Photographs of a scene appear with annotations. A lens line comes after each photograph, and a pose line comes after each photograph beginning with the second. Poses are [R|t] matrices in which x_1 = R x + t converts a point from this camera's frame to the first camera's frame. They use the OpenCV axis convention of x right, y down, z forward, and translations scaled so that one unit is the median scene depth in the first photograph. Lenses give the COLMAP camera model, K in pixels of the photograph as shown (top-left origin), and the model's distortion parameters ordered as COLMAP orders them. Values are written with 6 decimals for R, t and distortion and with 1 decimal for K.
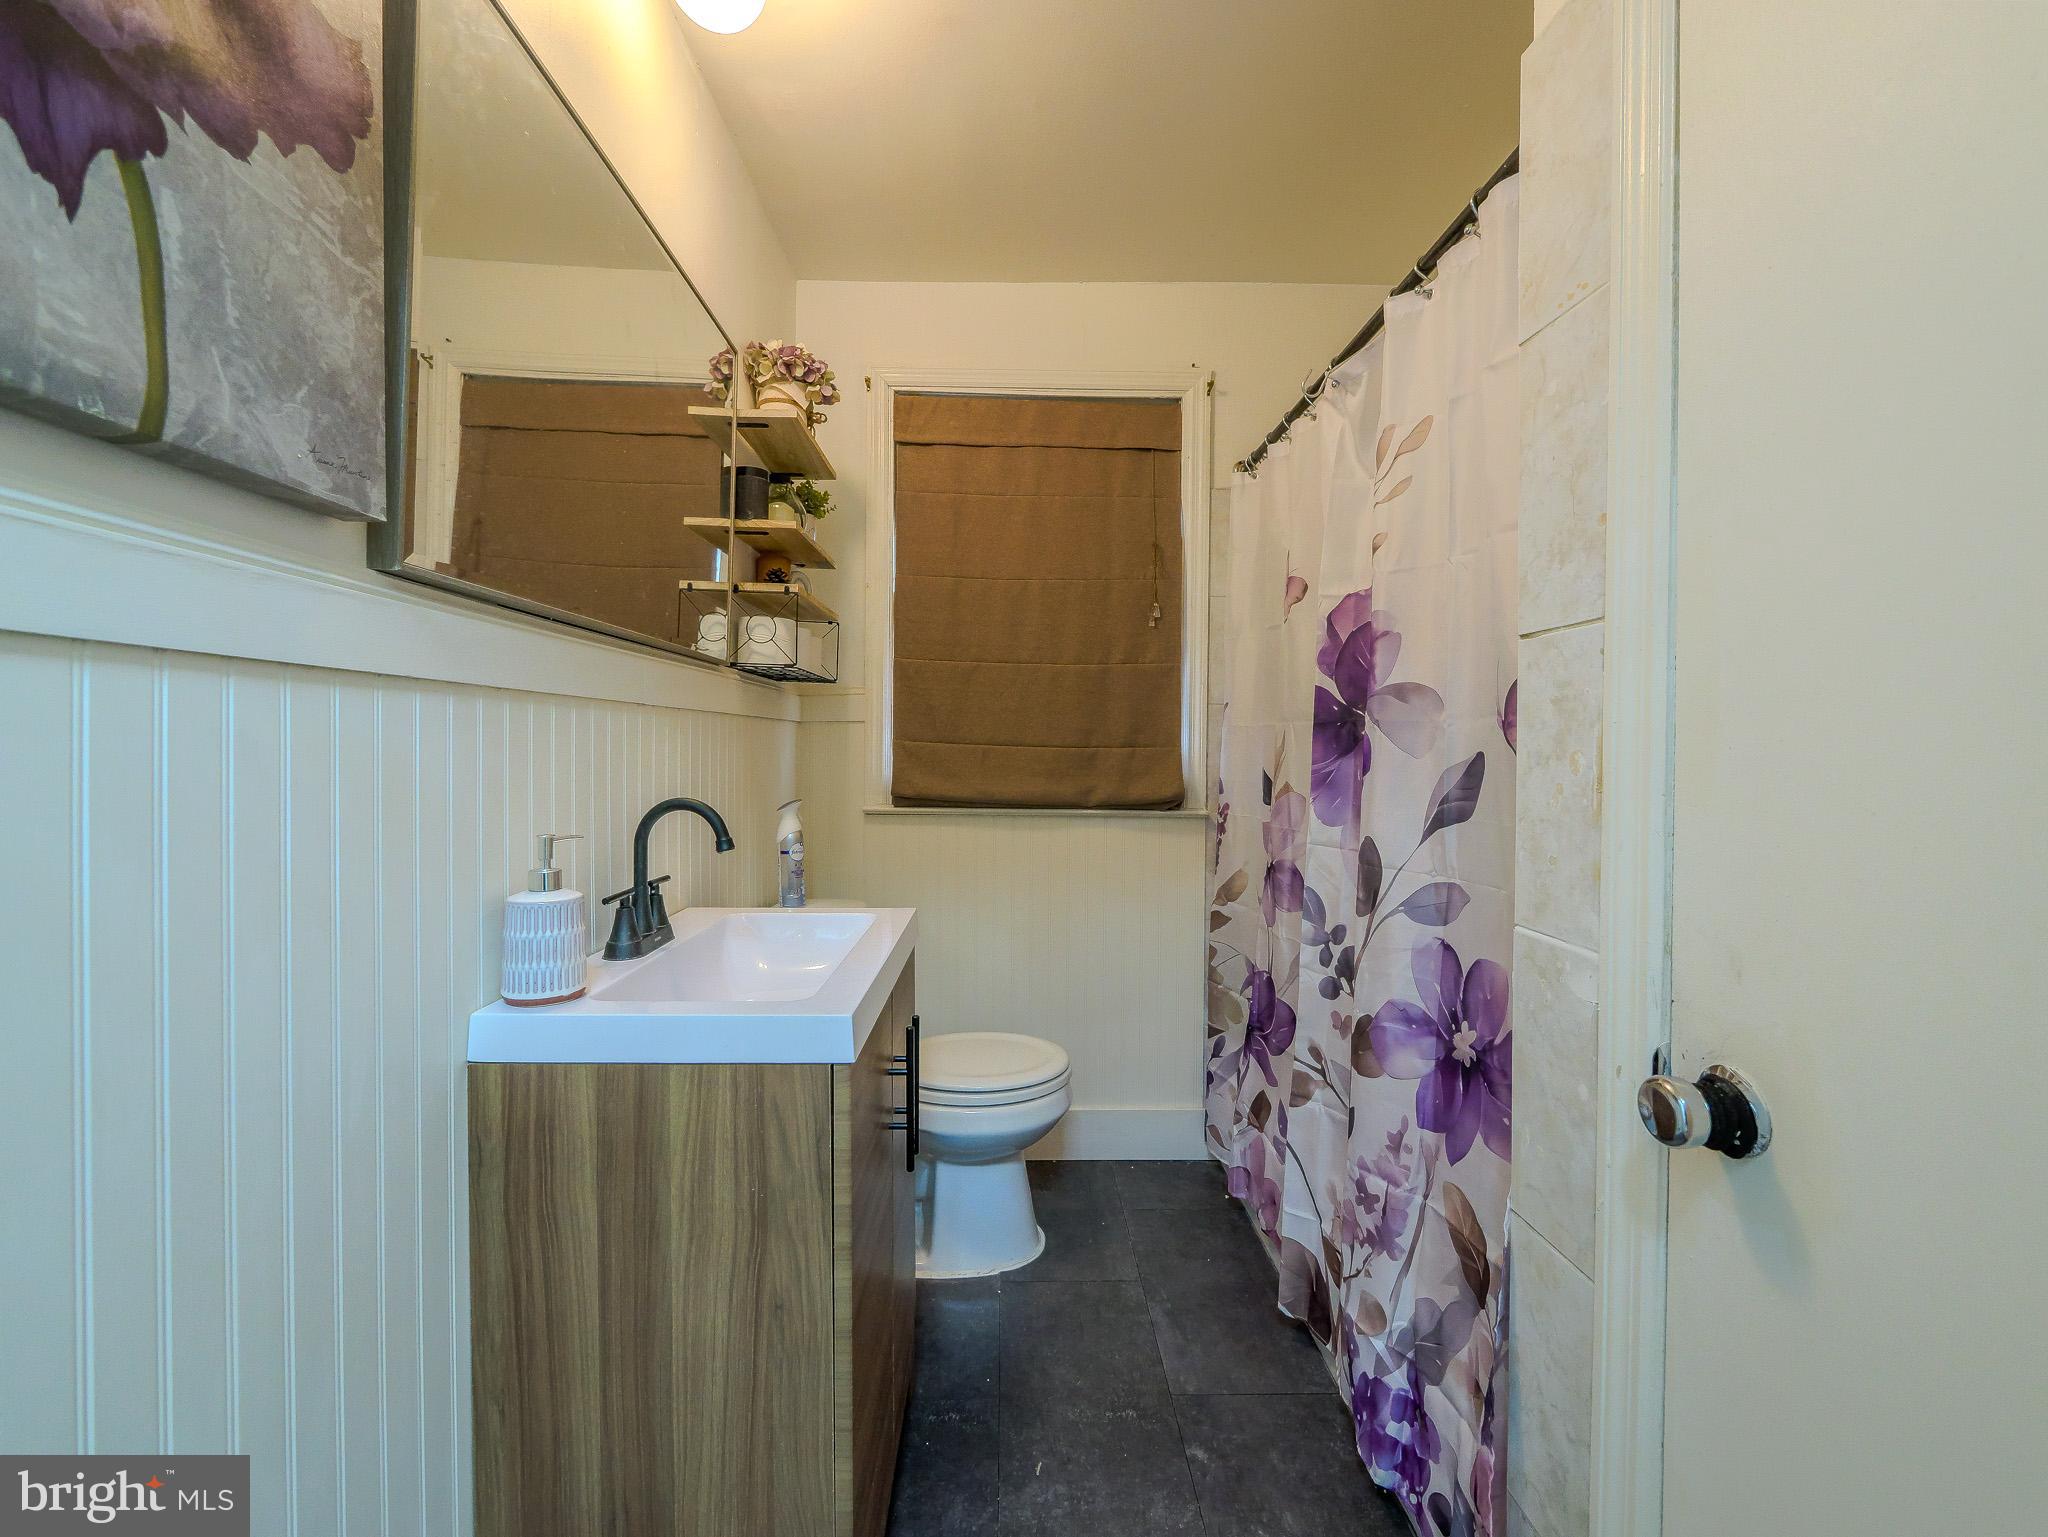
lens RADIAL K [[889.9, 0, 1026.6], [0, 889.9, 762.2], [0, 0, 1]] dist [-0.000991, -0.000858]
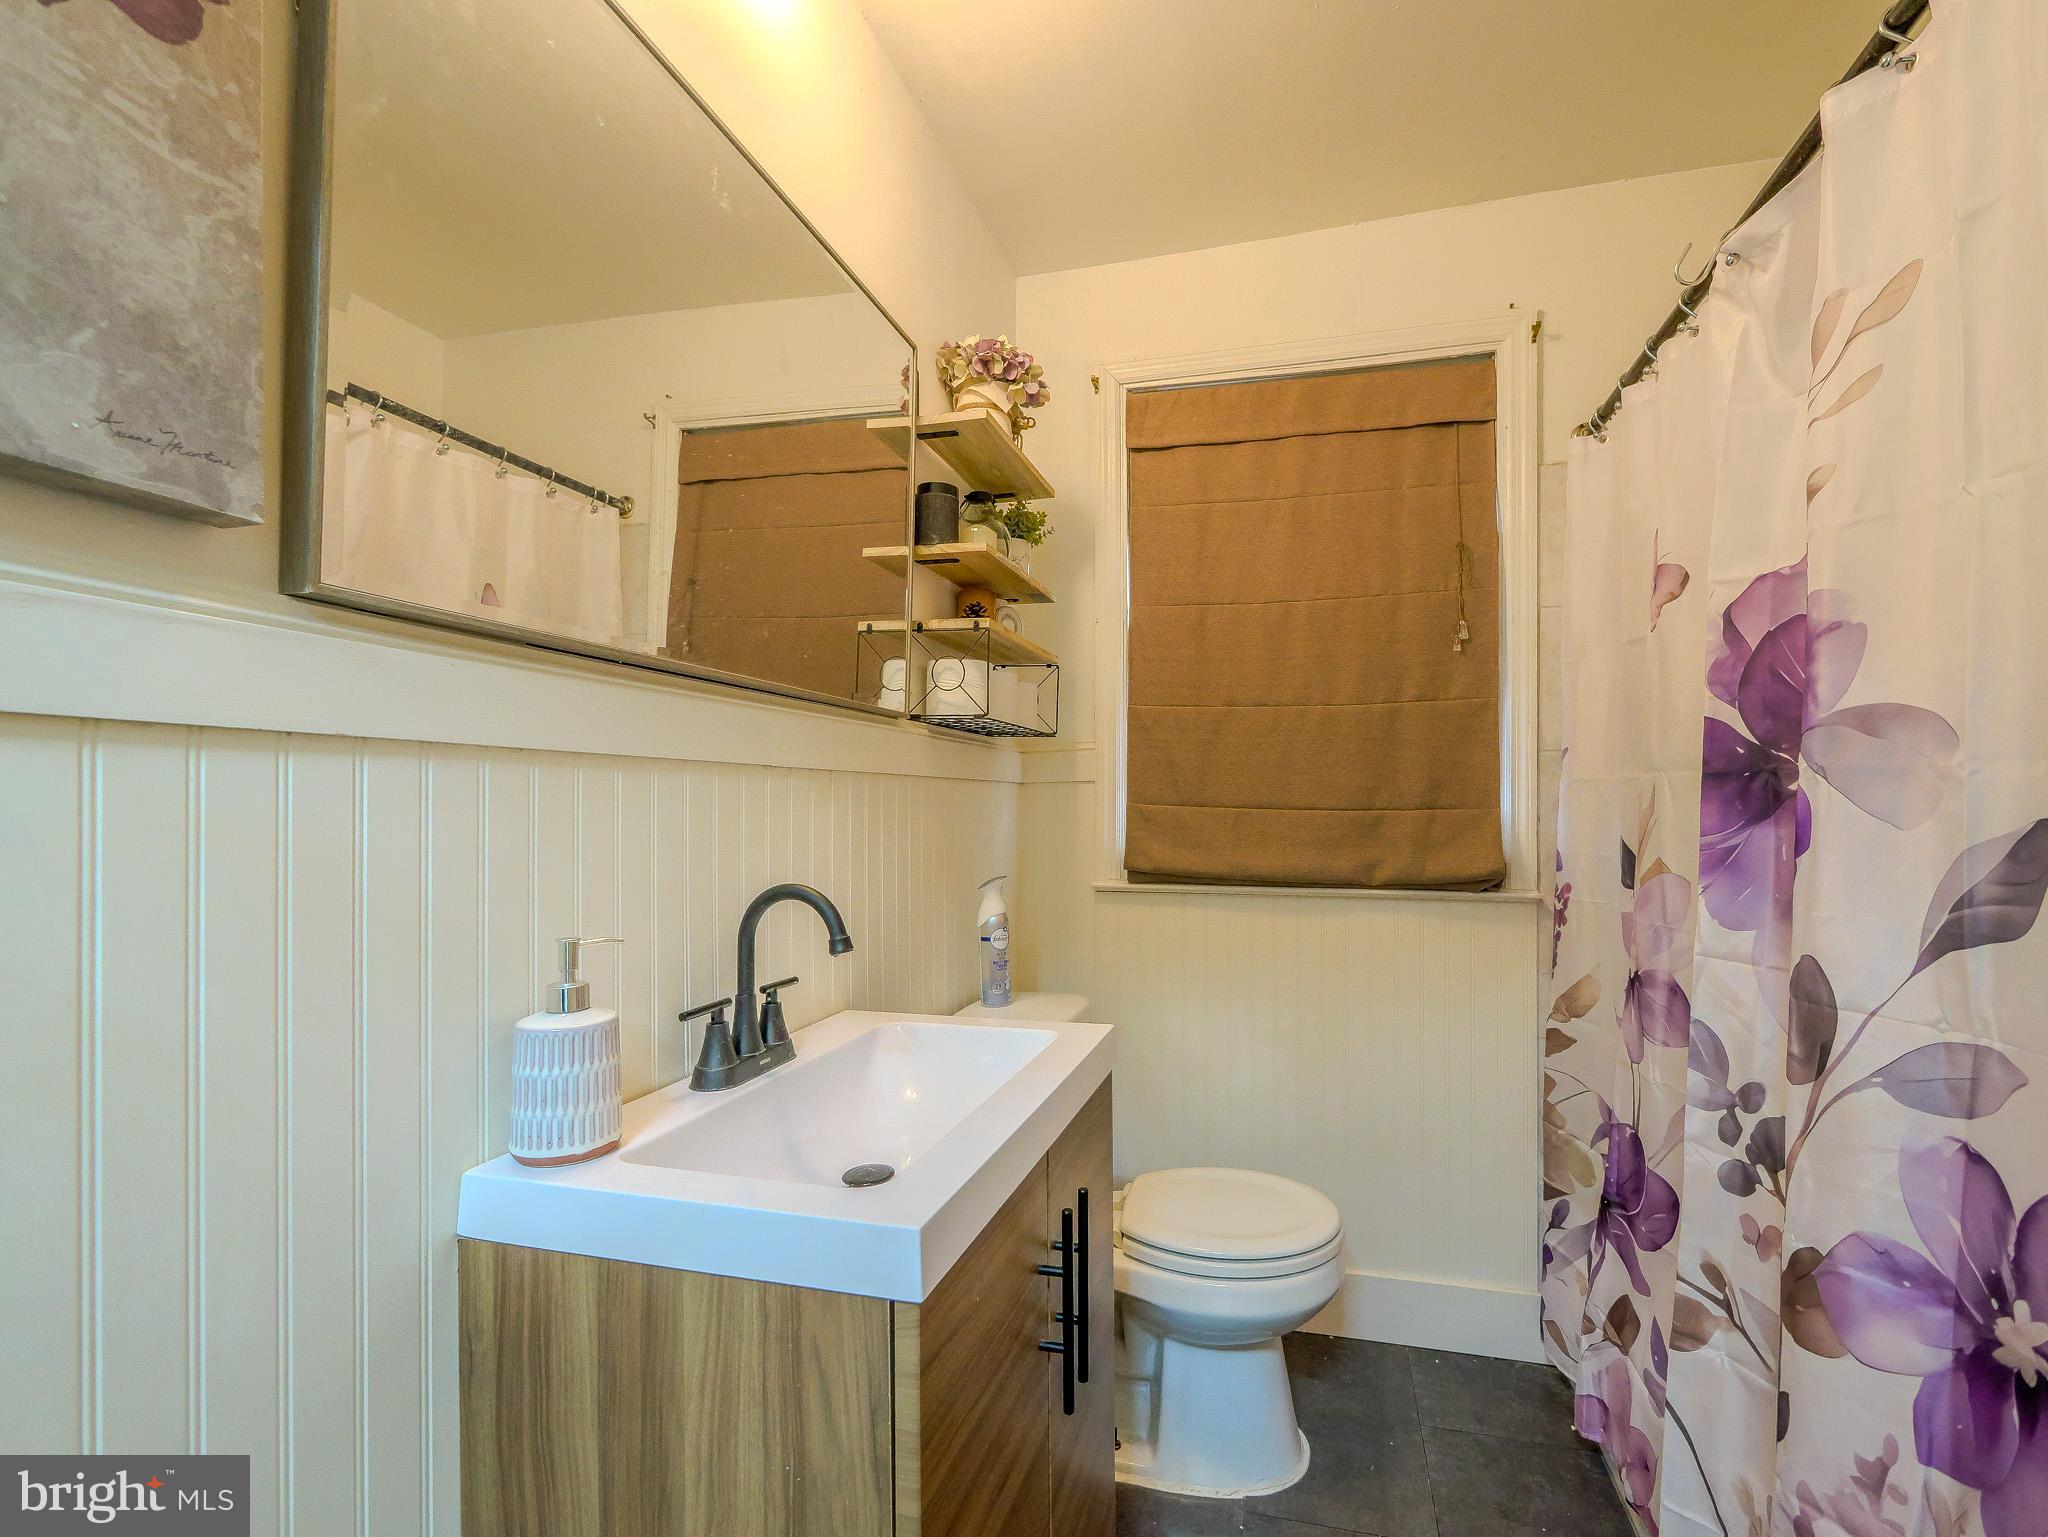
lens RADIAL K [[889.9, 0, 1106.1], [0, 889.9, 806.4], [0, 0, 1]] dist [-0.000991, -0.000858]
pose [[0.963144, -0.008988, -0.268835, 0.071412], [0.004941, 0.999864, -0.015725, -0.011159], [0.268940, 0.013817, 0.963058, 0.239465]]
